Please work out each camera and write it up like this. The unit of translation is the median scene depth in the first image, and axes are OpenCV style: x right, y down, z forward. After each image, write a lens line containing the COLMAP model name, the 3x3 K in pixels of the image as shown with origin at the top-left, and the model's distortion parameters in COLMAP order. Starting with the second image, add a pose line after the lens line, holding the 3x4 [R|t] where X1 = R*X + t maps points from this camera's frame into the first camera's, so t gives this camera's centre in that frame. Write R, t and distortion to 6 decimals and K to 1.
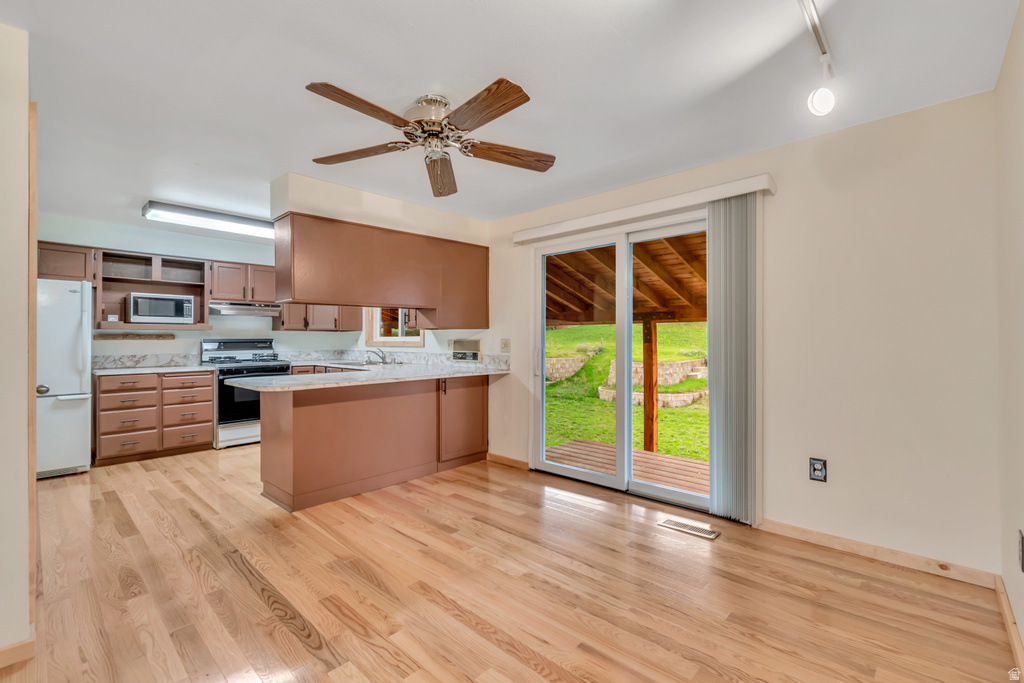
lens RADIAL K [[454.5, 0, 517.5], [0, 454.5, 337.7], [0, 0, 1]] dist [0.001289, -0.000287]
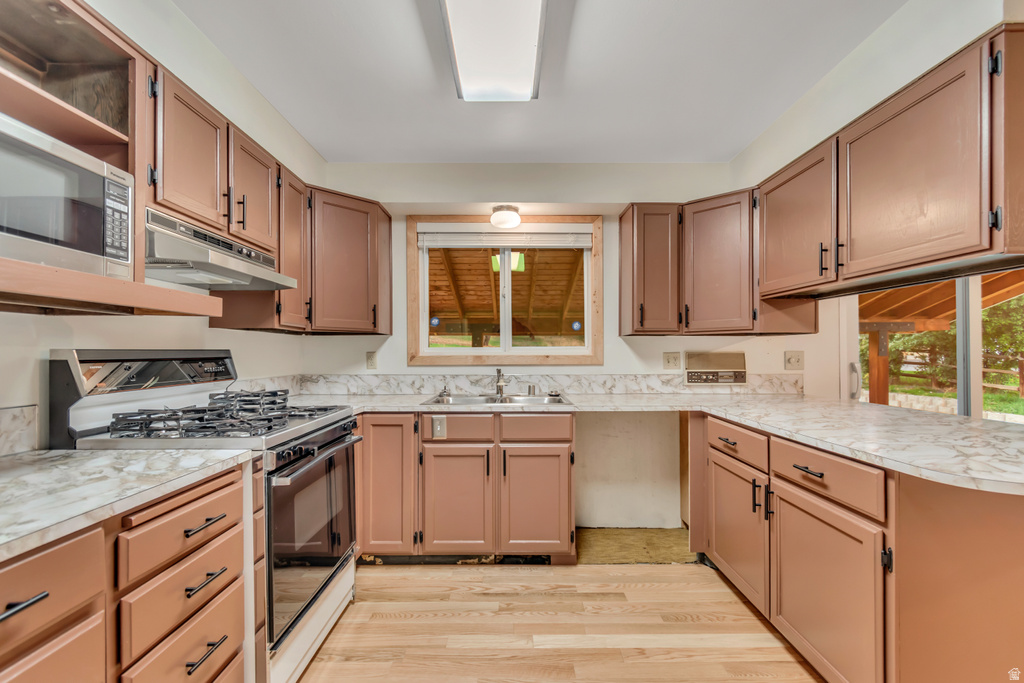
lens RADIAL K [[453.0, 0, 512.0], [0, 453.0, 341.5], [0, 0, 1]] dist [0.001357, -0.000446]
pose [[0.736891, 0.015796, 0.675827, -0.740937], [-0.000624, 0.999742, -0.022687, 0.004399], [-0.676011, 0.016296, 0.736711, 0.694885]]
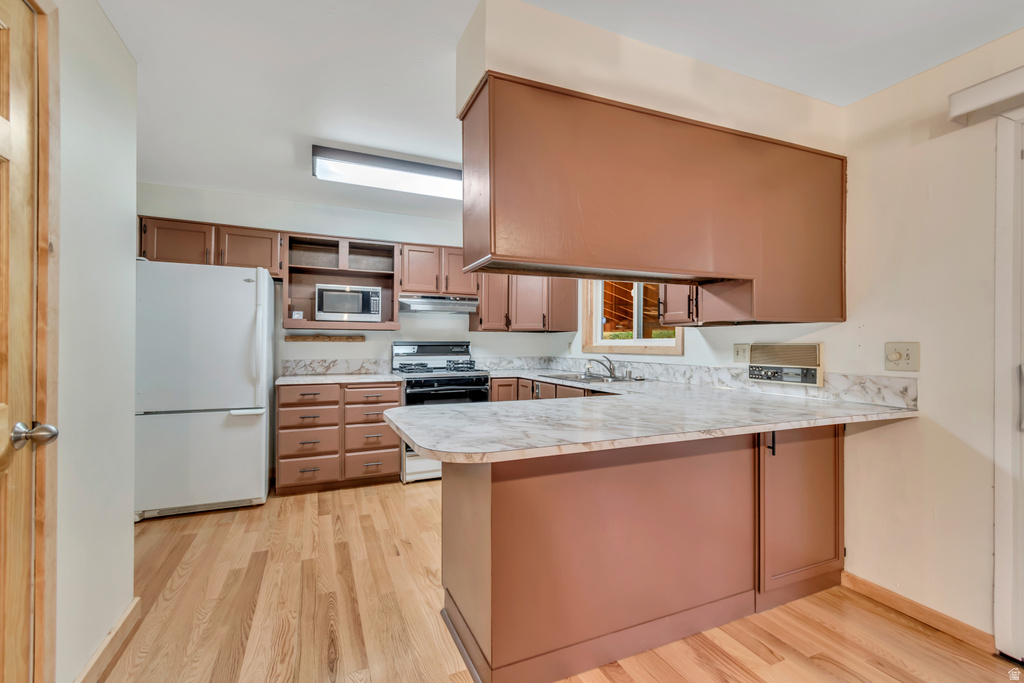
lens RADIAL K [[453.0, 0, 512.0], [0, 453.0, 341.5], [0, 0, 1]] dist [0.001357, -0.000446]
pose [[0.914653, 0.003121, -0.404229, -0.181984], [-0.004528, 0.999987, -0.002525, 0.004686], [0.404215, 0.004140, 0.914654, 0.369382]]
